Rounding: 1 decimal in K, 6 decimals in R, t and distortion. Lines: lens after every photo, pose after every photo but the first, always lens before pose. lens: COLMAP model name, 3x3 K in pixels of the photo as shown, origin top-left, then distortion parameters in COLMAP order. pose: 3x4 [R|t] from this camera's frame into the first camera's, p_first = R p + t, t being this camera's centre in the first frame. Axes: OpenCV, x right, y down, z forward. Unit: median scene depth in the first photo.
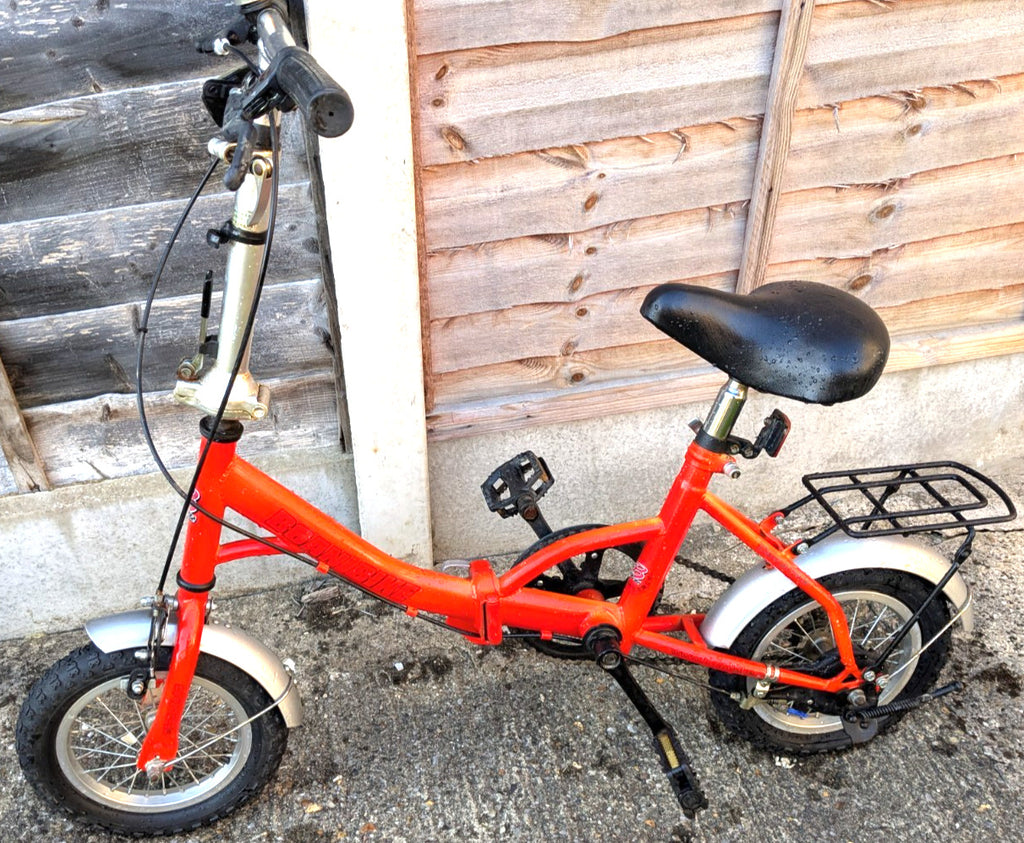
lens RADIAL K [[1051.8, 0, 430.9], [0, 1051.8, 475.2], [0, 0, 1]] dist [0.053901, -0.089984]
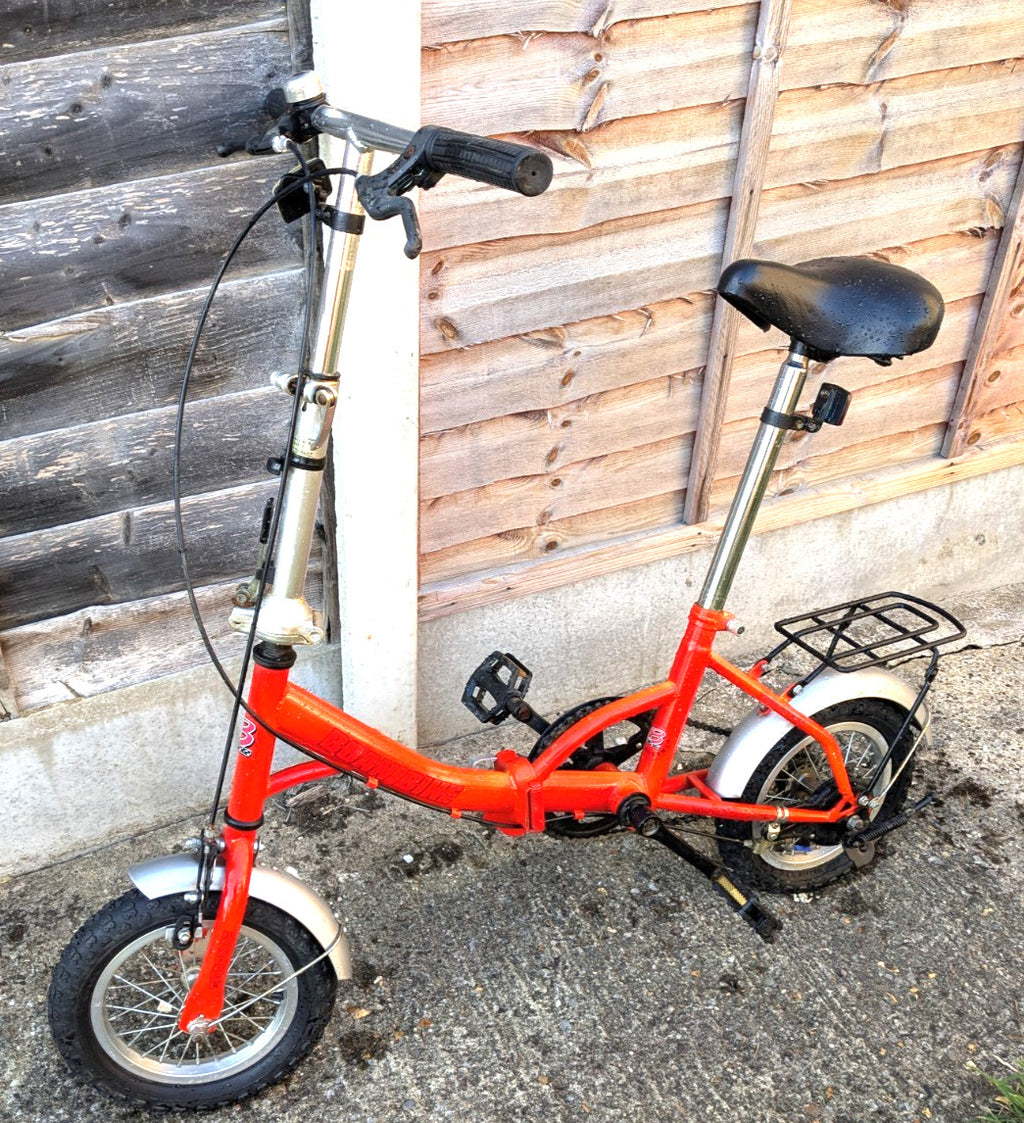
lens RADIAL K [[1220.2, 0, 403.3], [0, 1220.2, 577.1], [0, 0, 1]] dist [0.048028, -0.085703]
pose [[0.978714, -0.092390, 0.183255, -0.239212], [0.104841, 0.992711, -0.059443, -0.009420], [-0.176427, 0.077391, 0.981267, -0.133043]]
